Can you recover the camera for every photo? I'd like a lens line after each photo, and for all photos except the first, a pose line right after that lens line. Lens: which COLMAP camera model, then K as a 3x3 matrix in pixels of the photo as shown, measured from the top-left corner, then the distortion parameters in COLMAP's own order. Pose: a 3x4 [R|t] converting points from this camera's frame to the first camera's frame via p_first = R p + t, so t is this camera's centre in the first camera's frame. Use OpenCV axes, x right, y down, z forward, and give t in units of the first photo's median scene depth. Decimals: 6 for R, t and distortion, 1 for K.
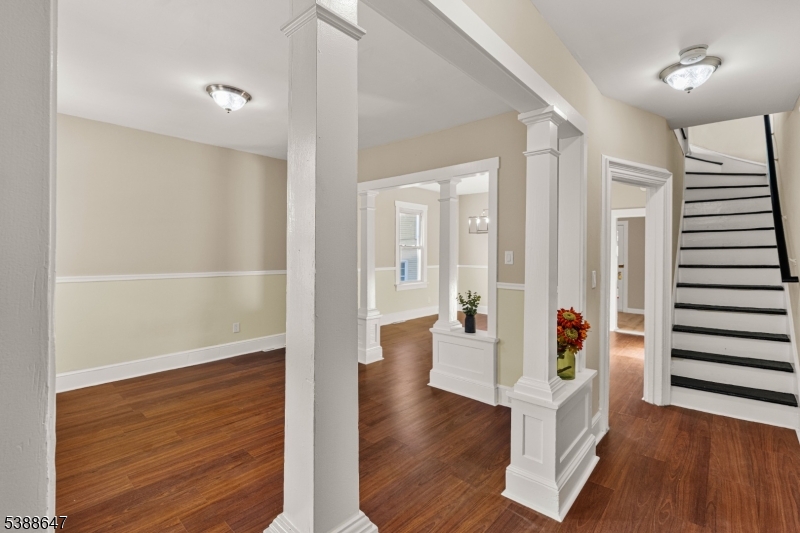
lens RADIAL K [[363.1, 0, 406.4], [0, 363.1, 253.6], [0, 0, 1]] dist [0.001753, 0.000284]
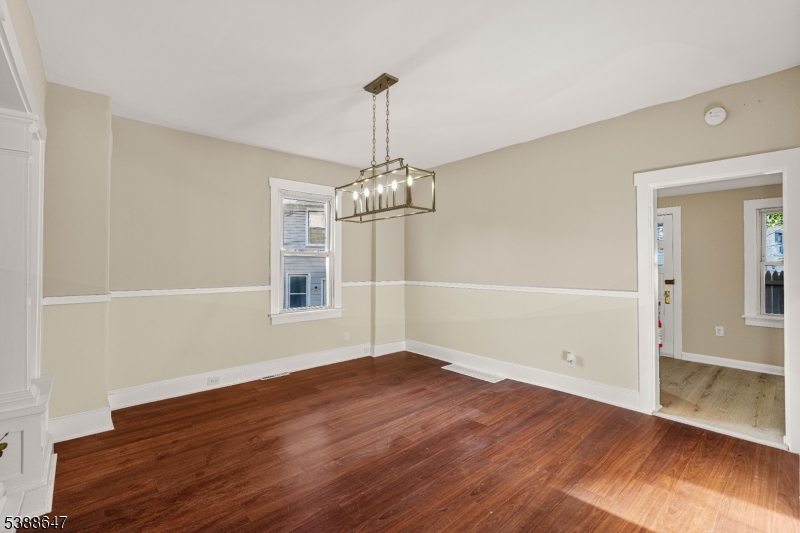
lens RADIAL K [[359.8, 0, 409.6], [0, 359.8, 262.2], [0, 0, 1]] dist [-0.001293, 0.000400]
pose [[0.995215, -0.007754, -0.097404, 0.558769], [0.006784, 0.999924, -0.010279, 0.010556], [0.097476, 0.009569, 0.995192, 0.891600]]
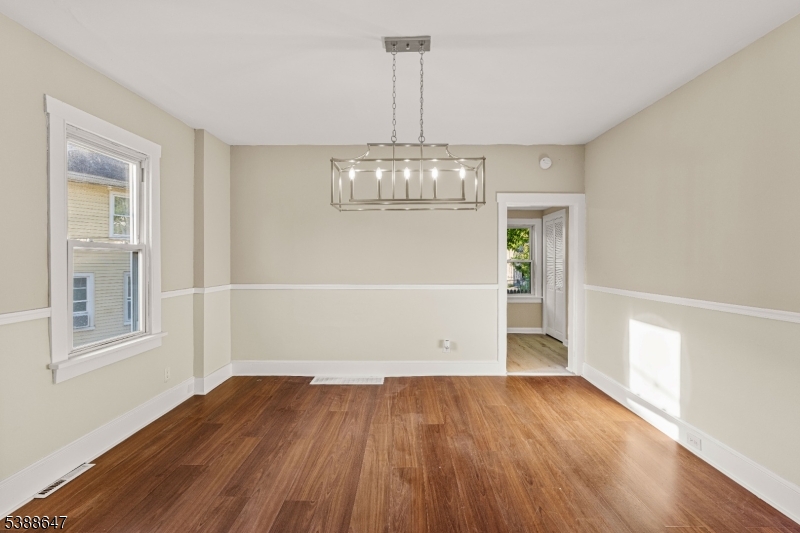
lens RADIAL K [[359.8, 0, 409.6], [0, 359.8, 262.2], [0, 0, 1]] dist [-0.001293, 0.000400]
pose [[0.742143, -0.011708, 0.670139, -0.015701], [0.006204, 0.999925, 0.010600, -0.008666], [-0.670213, -0.003709, 0.742160, 1.195478]]
